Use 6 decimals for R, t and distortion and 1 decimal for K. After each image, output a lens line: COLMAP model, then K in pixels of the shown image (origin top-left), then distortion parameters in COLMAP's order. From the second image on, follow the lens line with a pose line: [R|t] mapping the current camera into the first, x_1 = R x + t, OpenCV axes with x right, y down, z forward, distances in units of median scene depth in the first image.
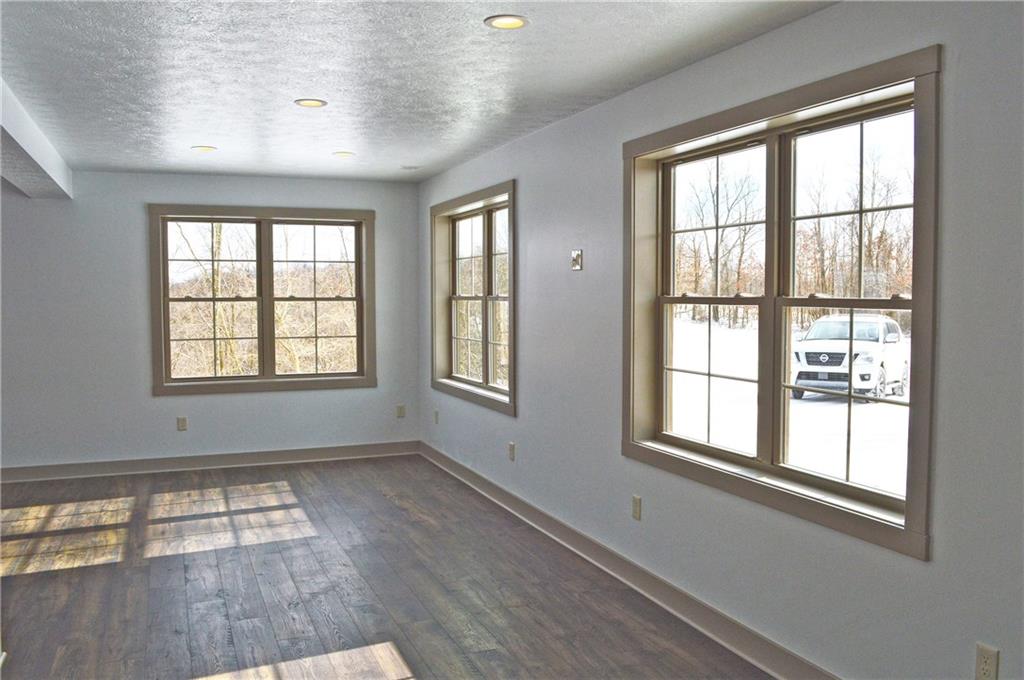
lens RADIAL K [[845.6, 0, 514.2], [0, 845.6, 353.3], [0, 0, 1]] dist [-0.096075, -0.002468]
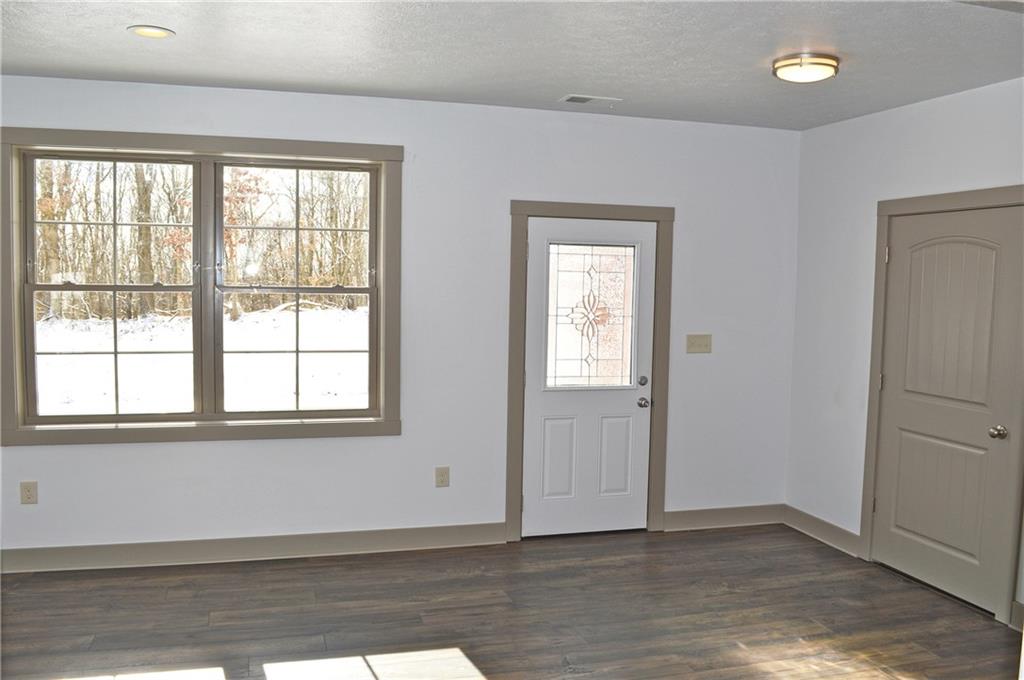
lens RADIAL K [[845.6, 0, 514.2], [0, 845.6, 353.3], [0, 0, 1]] dist [-0.096075, -0.002468]
pose [[0.107037, -0.077406, 0.991237, -0.862932], [0.044743, 0.996330, 0.072973, -0.033119], [-0.993248, 0.036540, 0.110107, 0.358778]]
